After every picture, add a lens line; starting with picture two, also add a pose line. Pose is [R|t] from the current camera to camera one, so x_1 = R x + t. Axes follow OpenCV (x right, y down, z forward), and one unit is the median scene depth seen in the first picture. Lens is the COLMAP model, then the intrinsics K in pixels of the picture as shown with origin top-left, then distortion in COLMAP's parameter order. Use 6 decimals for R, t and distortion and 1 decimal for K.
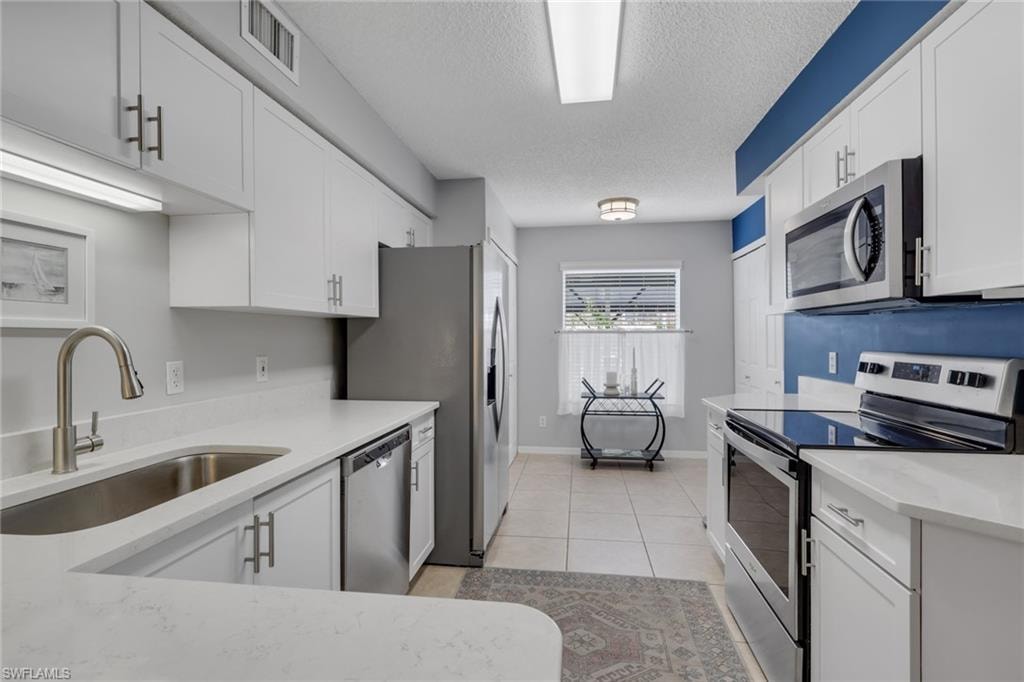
lens RADIAL K [[483.1, 0, 507.0], [0, 483.1, 338.0], [0, 0, 1]] dist [0.001748, 0.000683]
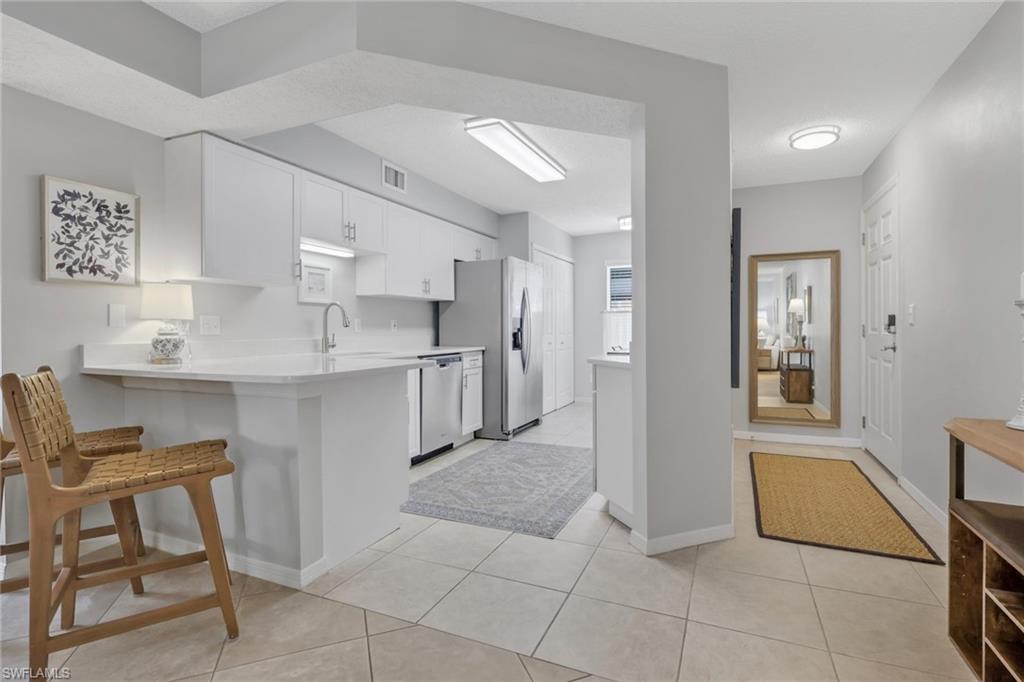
lens RADIAL K [[483.6, 0, 509.4], [0, 483.6, 324.3], [0, 0, 1]] dist [0.000511, 0.000545]
pose [[0.959950, -0.003769, -0.280147, 0.481438], [0.000993, 0.999949, -0.010052, 0.071377], [0.280171, 0.009372, 0.959904, -0.746113]]
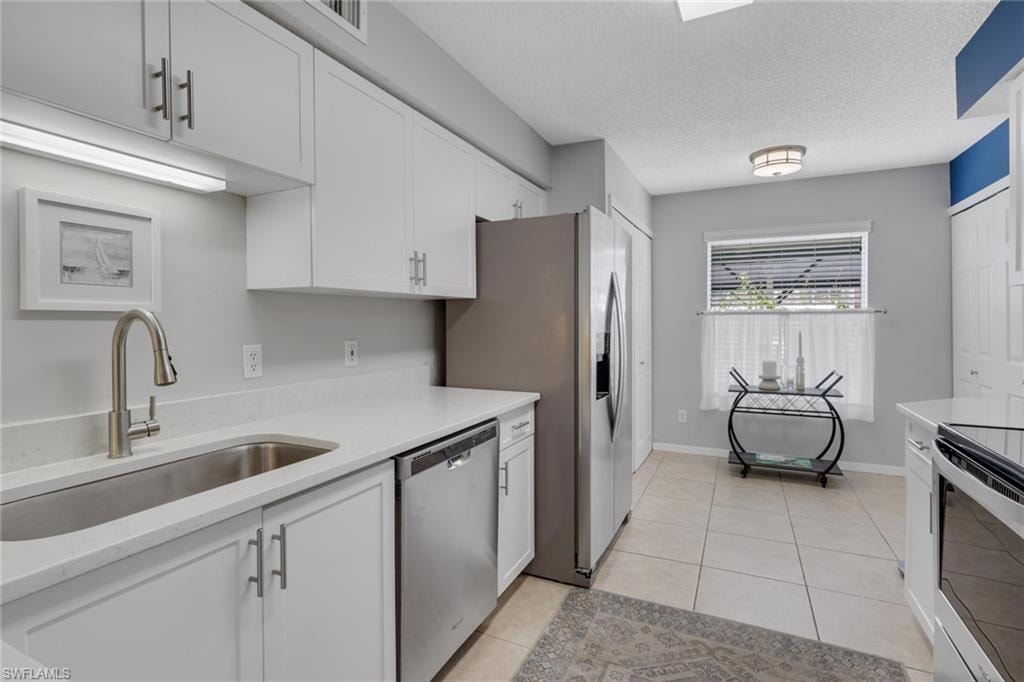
lens RADIAL K [[483.6, 0, 509.4], [0, 483.6, 324.3], [0, 0, 1]] dist [0.000511, 0.000545]
pose [[0.954484, -0.000160, -0.298261, 0.074650], [0.002260, 0.999975, 0.006697, 0.000935], [0.298252, -0.007066, 0.954461, 0.154575]]
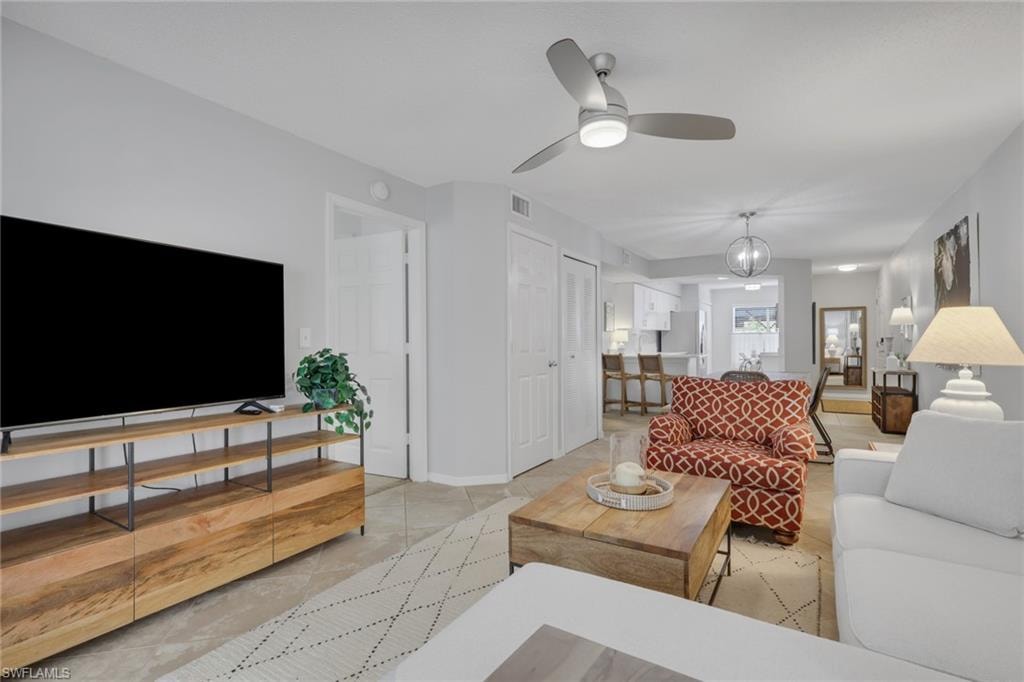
lens RADIAL K [[483.1, 0, 507.0], [0, 483.1, 338.0], [0, 0, 1]] dist [0.001748, 0.000683]
pose [[0.918250, -0.008781, -0.395904, 0.074160], [0.004903, 0.999930, -0.010808, 0.057234], [0.395971, 0.007983, 0.918228, -3.256595]]
